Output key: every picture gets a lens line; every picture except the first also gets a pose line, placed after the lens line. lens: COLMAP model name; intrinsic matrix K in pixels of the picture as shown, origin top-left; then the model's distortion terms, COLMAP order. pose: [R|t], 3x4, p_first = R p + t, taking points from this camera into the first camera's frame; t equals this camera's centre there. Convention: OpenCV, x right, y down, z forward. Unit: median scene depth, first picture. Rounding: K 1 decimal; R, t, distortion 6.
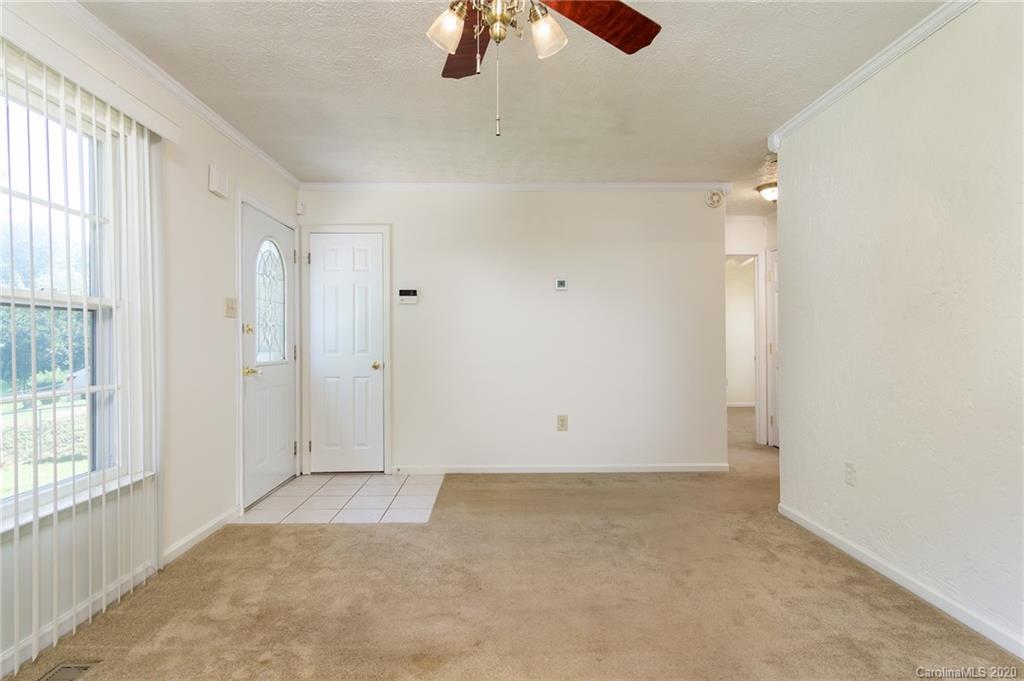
lens RADIAL K [[544.0, 0, 513.2], [0, 544.0, 338.4], [0, 0, 1]] dist [0.003237, 0.001409]
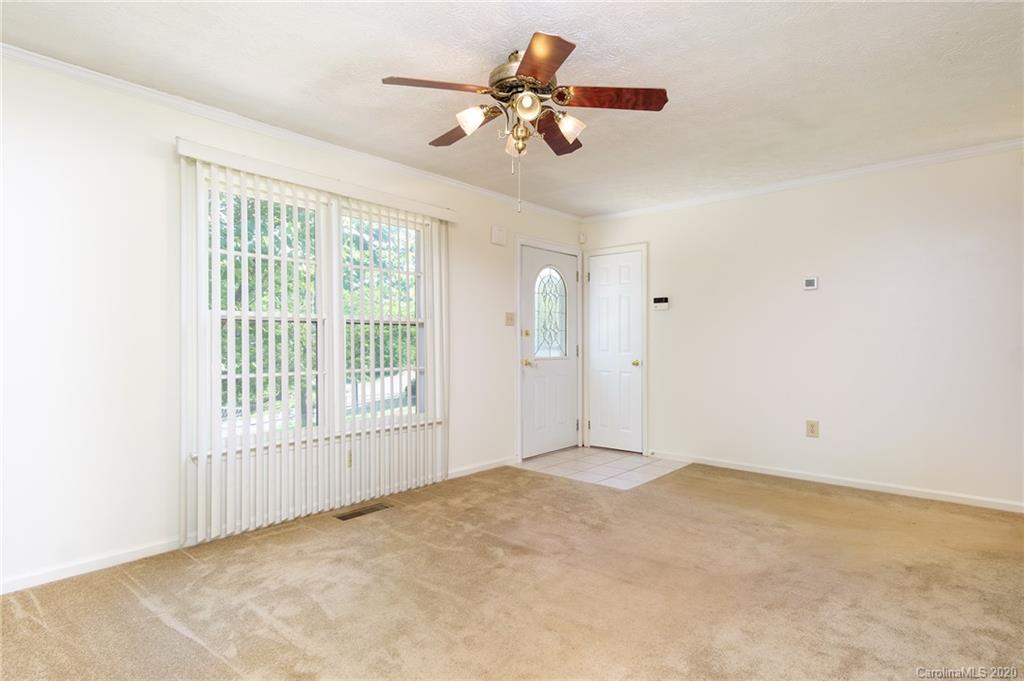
lens RADIAL K [[544.0, 0, 513.2], [0, 544.0, 338.4], [0, 0, 1]] dist [0.003237, 0.001409]
pose [[0.739107, -0.000752, -0.673588, 0.467299], [-0.000549, 0.999998, -0.001719, -0.001586], [0.673588, 0.001640, 0.739105, -0.077092]]
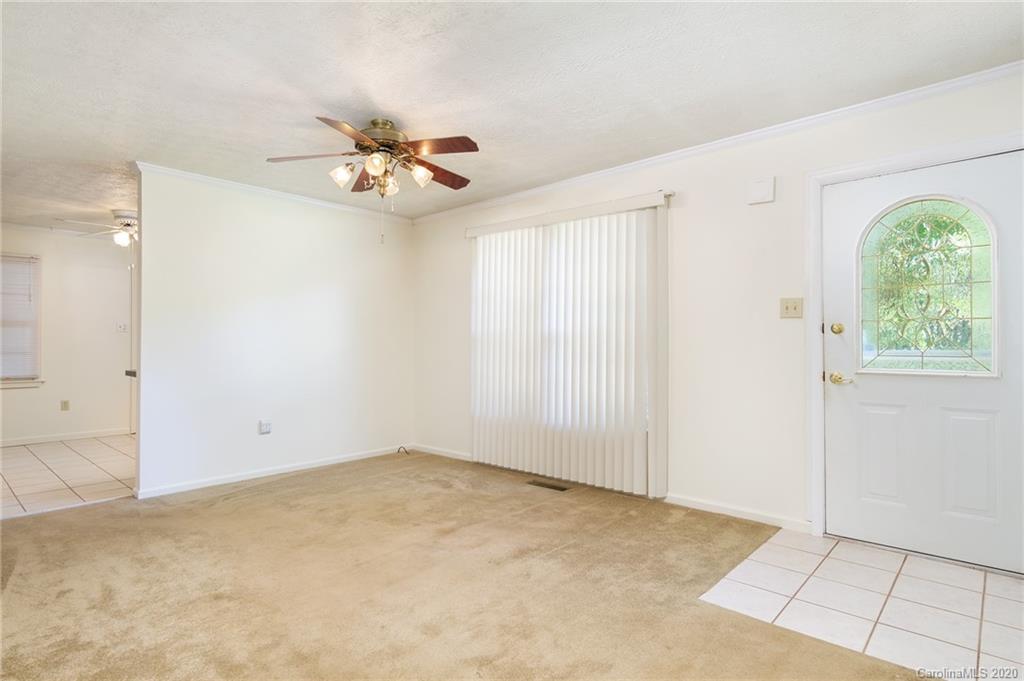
lens RADIAL K [[544.0, 0, 513.2], [0, 544.0, 338.4], [0, 0, 1]] dist [0.003237, 0.001409]
pose [[-0.671377, -0.010103, -0.741047, 0.514734], [-0.008070, 0.999947, -0.006321, 0.006804], [0.741072, 0.001737, -0.671424, 1.253382]]
